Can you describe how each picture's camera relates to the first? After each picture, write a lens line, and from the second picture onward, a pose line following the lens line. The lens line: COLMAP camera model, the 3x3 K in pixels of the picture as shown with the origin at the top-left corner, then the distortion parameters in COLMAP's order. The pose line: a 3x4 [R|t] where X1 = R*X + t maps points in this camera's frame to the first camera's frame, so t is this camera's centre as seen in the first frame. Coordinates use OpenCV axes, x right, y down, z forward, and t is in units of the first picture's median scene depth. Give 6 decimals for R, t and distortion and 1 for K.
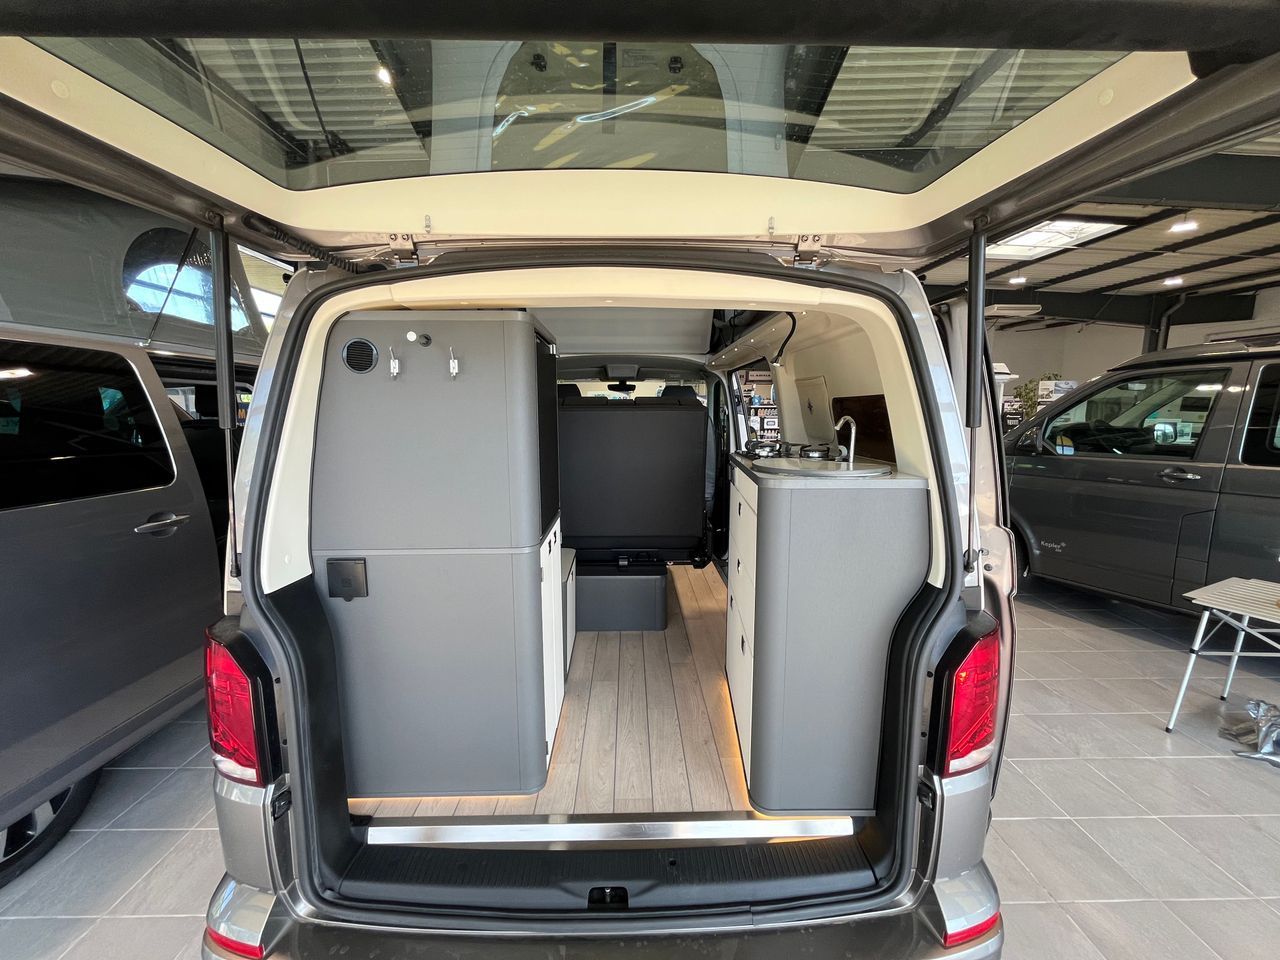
lens RADIAL K [[514.1, 0, 638.5], [0, 514.1, 473.9], [0, 0, 1]] dist [-0.001816, -0.000349]
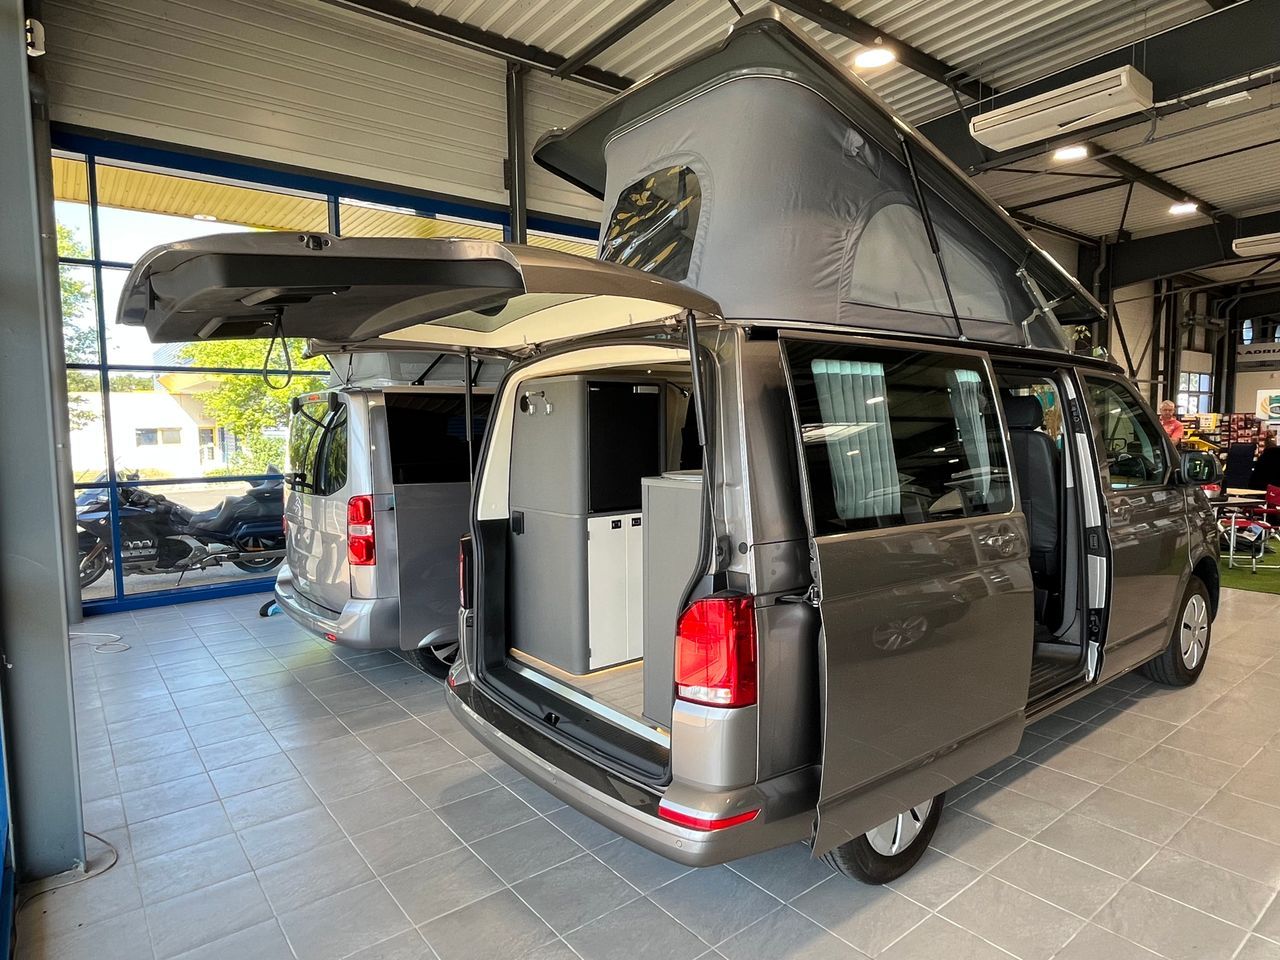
lens RADIAL K [[748.4, 0, 644.8], [0, 748.4, 481.3], [0, 0, 1]] dist [-0.009515, -0.001197]
pose [[0.602091, 0.047177, -0.797032, 1.961196], [-0.093122, 0.995589, -0.011417, 0.042948], [0.792978, 0.081095, 0.603829, -0.294956]]
